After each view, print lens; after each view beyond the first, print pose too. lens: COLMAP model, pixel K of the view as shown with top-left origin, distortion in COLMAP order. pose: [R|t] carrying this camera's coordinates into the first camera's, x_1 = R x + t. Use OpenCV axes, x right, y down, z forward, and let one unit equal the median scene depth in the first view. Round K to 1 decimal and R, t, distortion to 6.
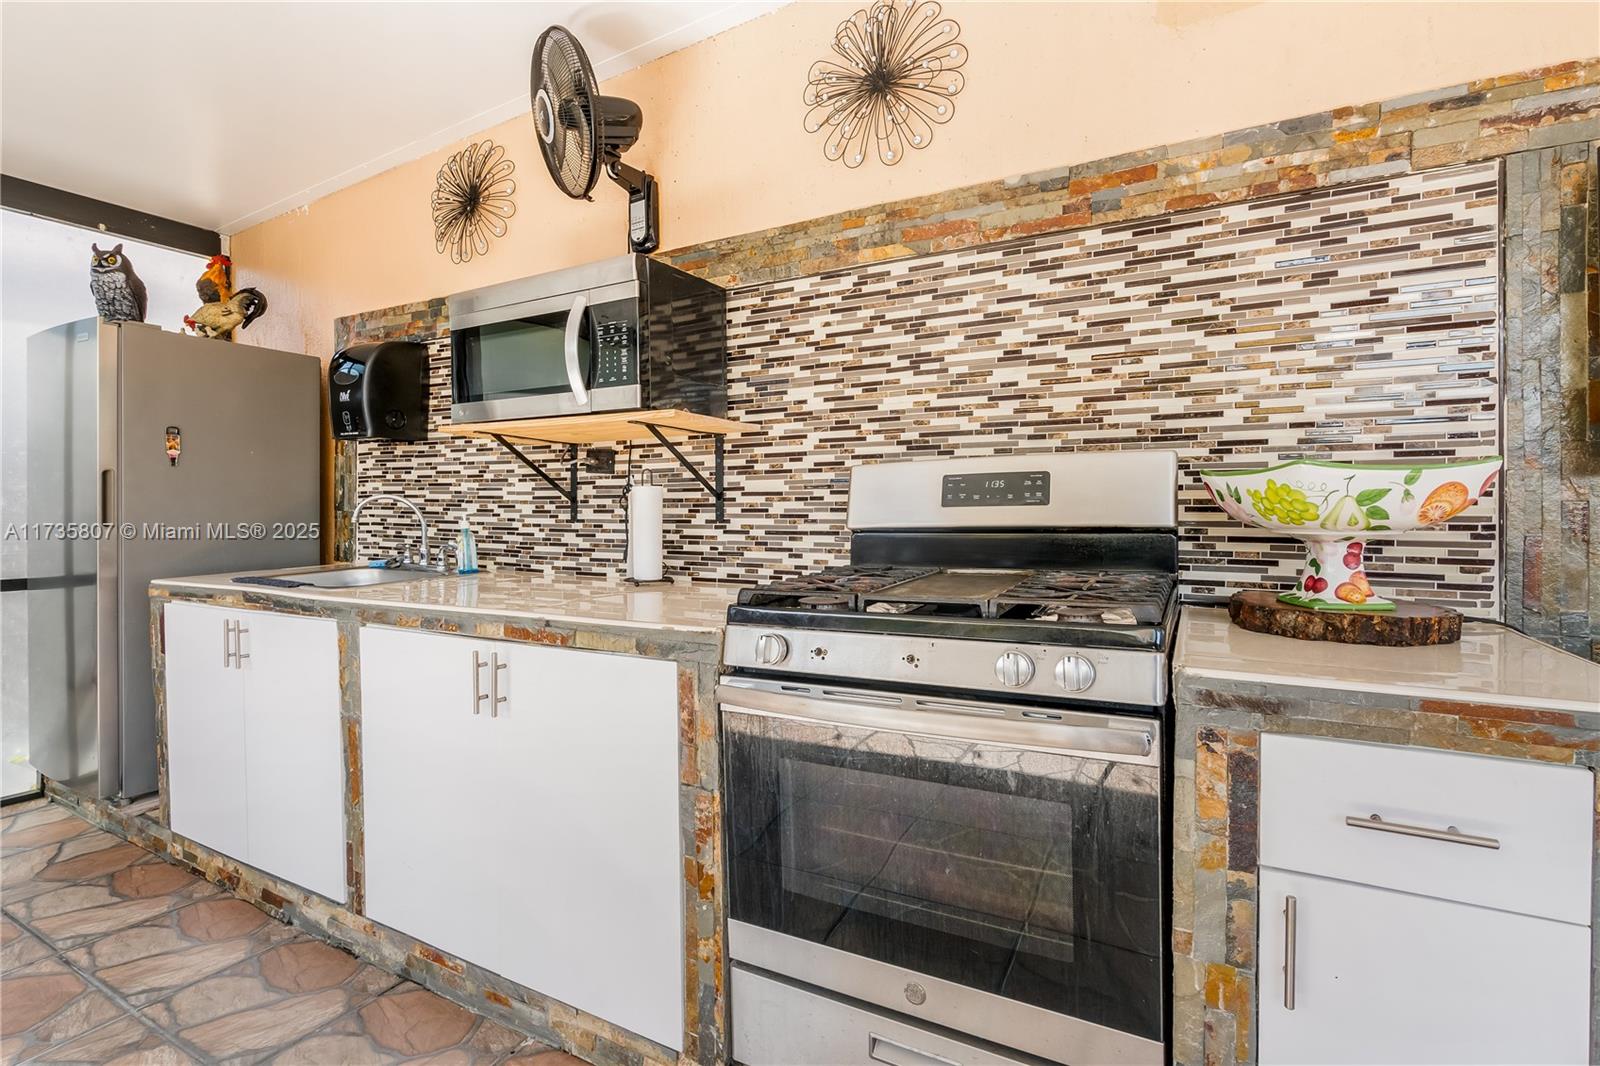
lens RADIAL K [[736.5, 0, 796.1], [0, 736.5, 534.7], [0, 0, 1]] dist [-0.006428, 0.001321]
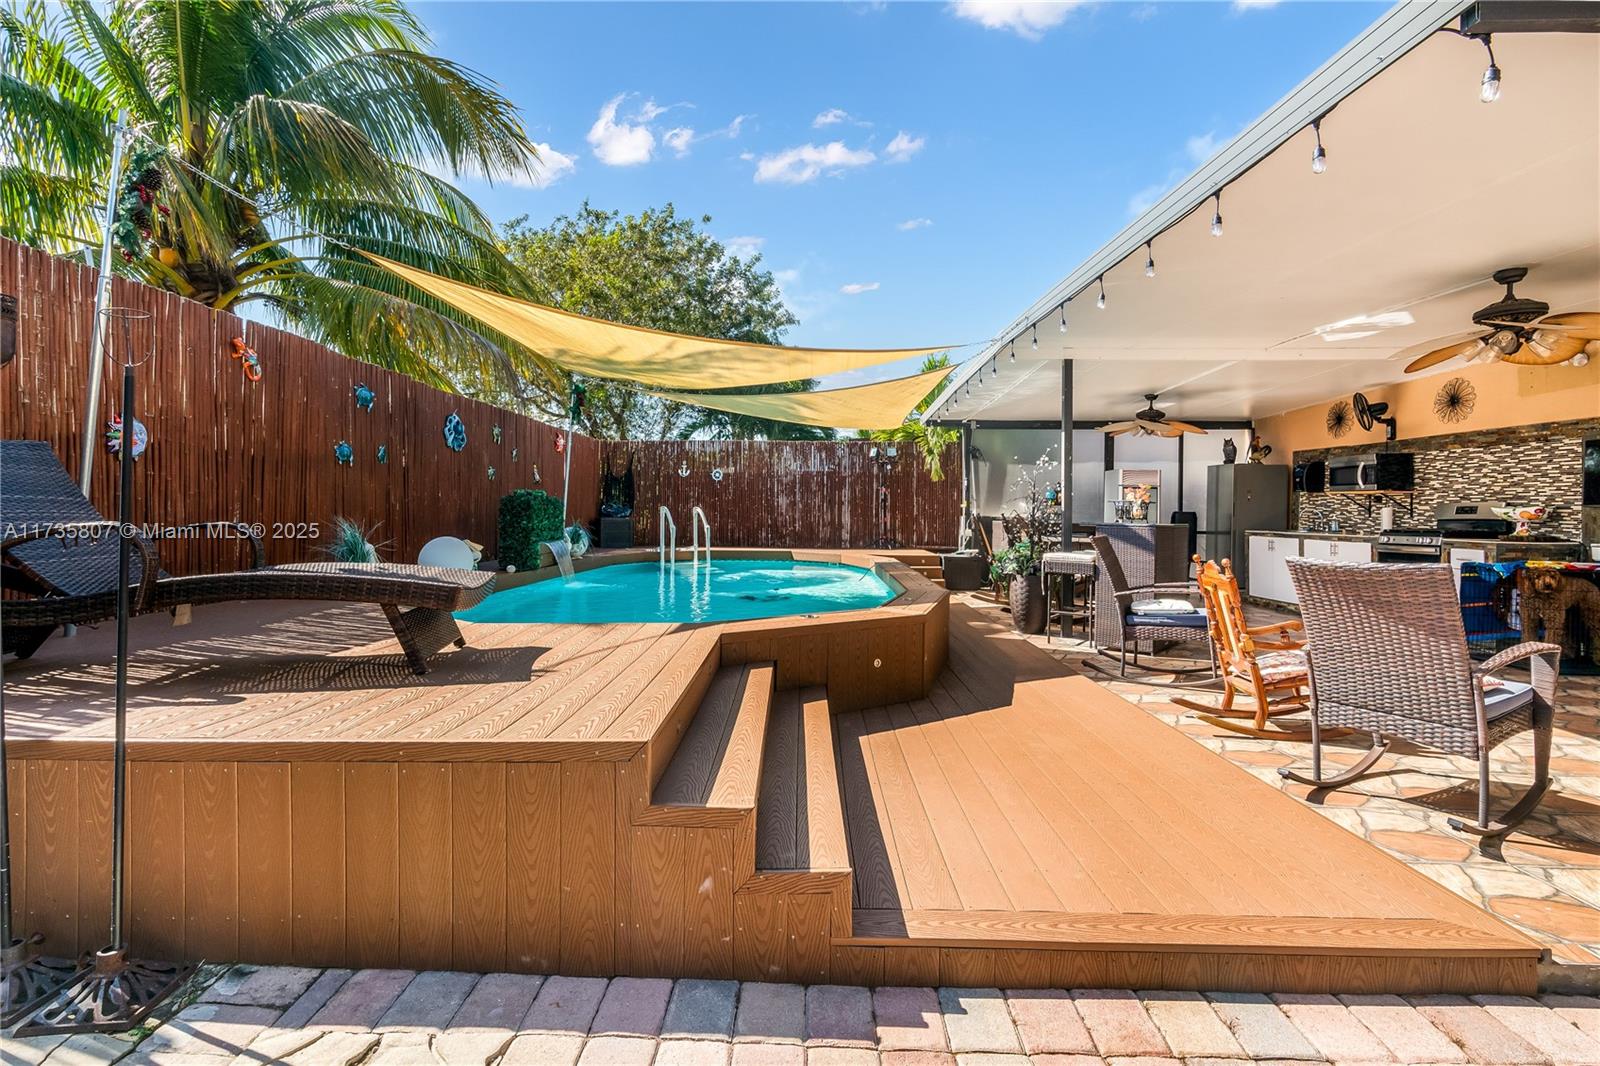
lens RADIAL K [[736.5, 0, 796.1], [0, 736.5, 534.7], [0, 0, 1]] dist [-0.006428, 0.001321]
pose [[0.442554, 0.023516, -0.896434, 1.947484], [-0.006081, 0.999712, 0.023223, 0.000057], [0.896721, -0.004827, 0.442569, -3.573424]]
